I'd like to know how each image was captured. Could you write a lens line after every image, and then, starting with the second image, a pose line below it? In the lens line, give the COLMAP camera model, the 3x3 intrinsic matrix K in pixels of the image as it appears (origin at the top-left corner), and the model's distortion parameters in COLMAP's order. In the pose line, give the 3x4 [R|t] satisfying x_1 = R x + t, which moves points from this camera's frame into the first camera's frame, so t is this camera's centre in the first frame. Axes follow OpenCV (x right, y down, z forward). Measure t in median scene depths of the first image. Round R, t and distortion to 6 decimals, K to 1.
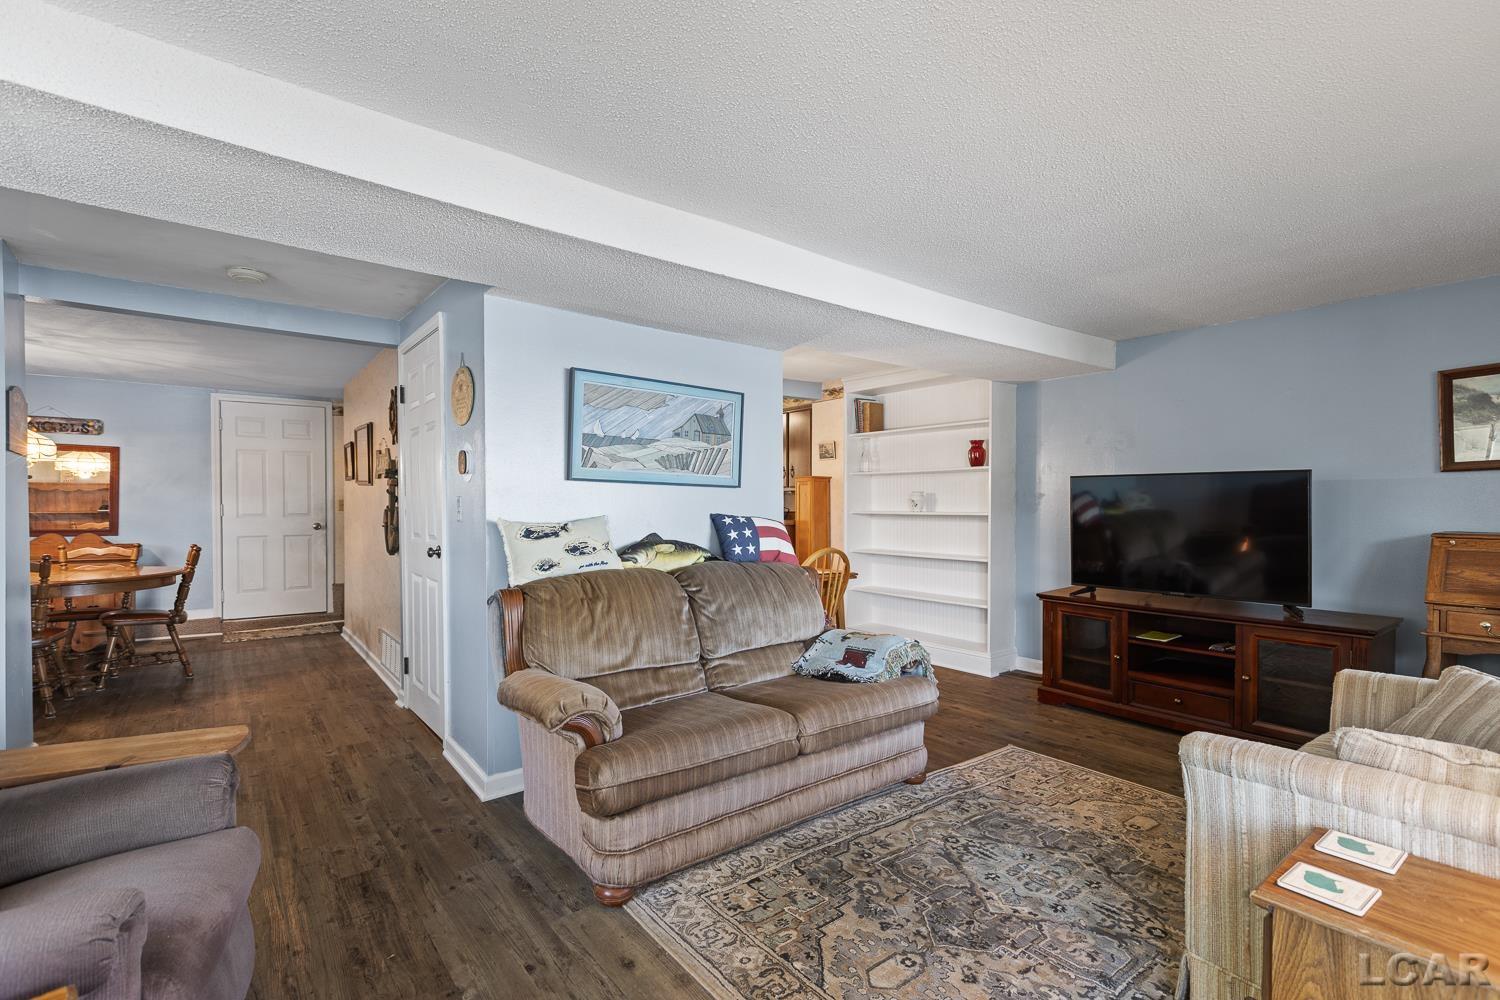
lens RADIAL K [[698.7, 0, 749.2], [0, 698.7, 508.7], [0, 0, 1]] dist [-0.003119, -0.000623]
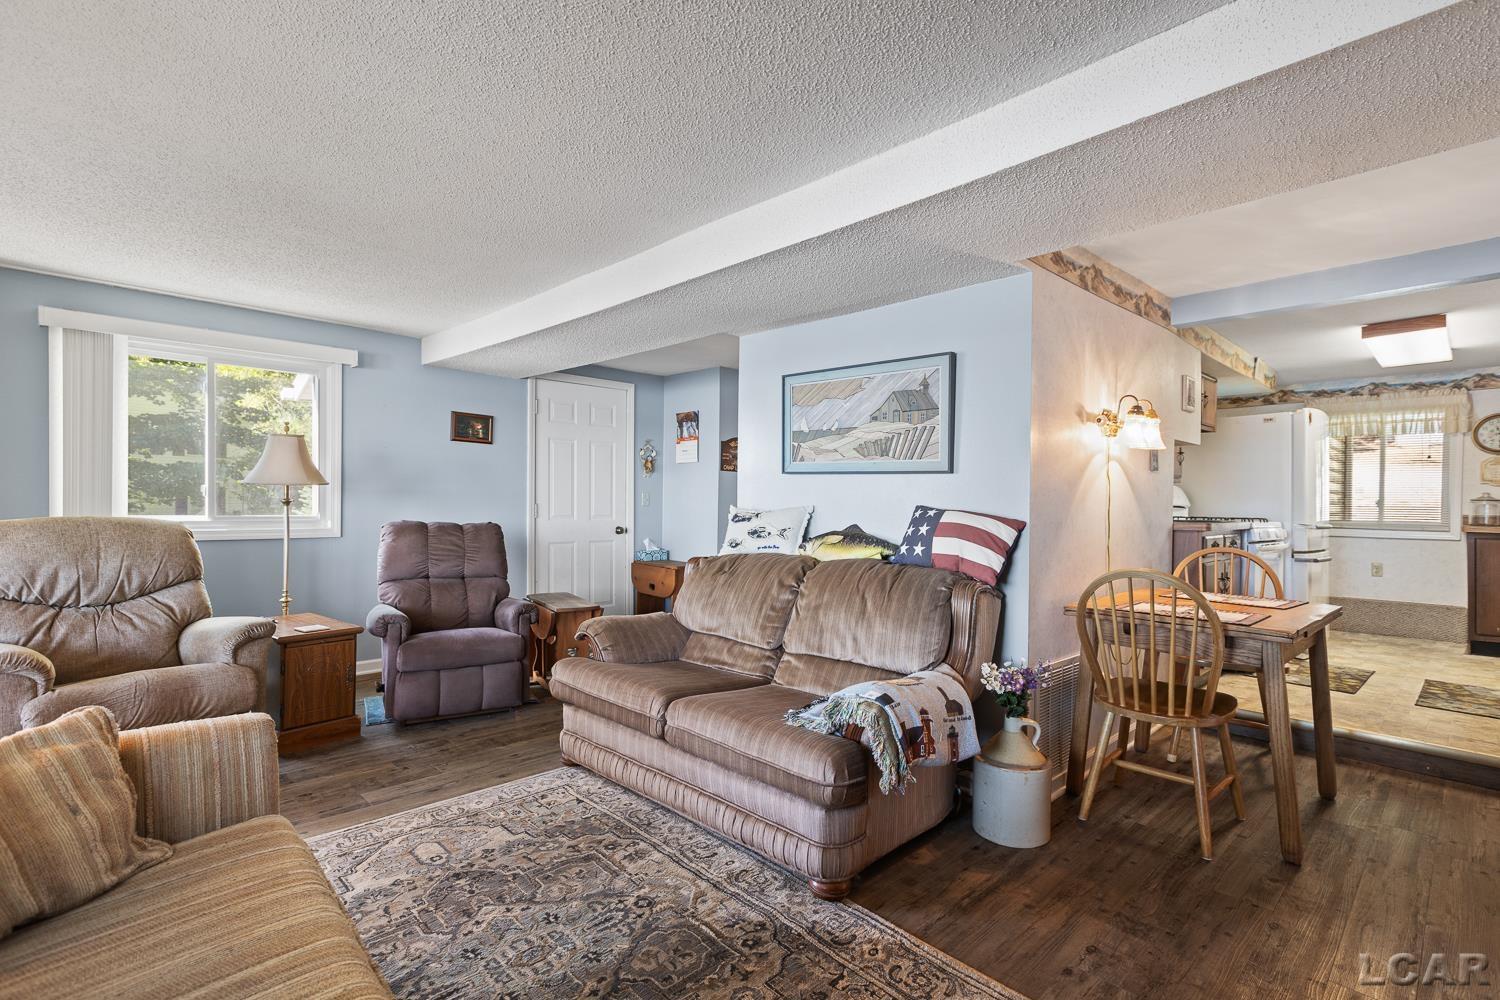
lens RADIAL K [[698.7, 0, 754.5], [0, 698.7, 512.6], [0, 0, 1]] dist [-0.003119, -0.000623]
pose [[0.110242, 0.012592, -0.993825, 0.885428], [-0.016353, 0.999807, 0.010854, 0.011004], [0.993770, 0.015055, 0.110426, 0.831117]]
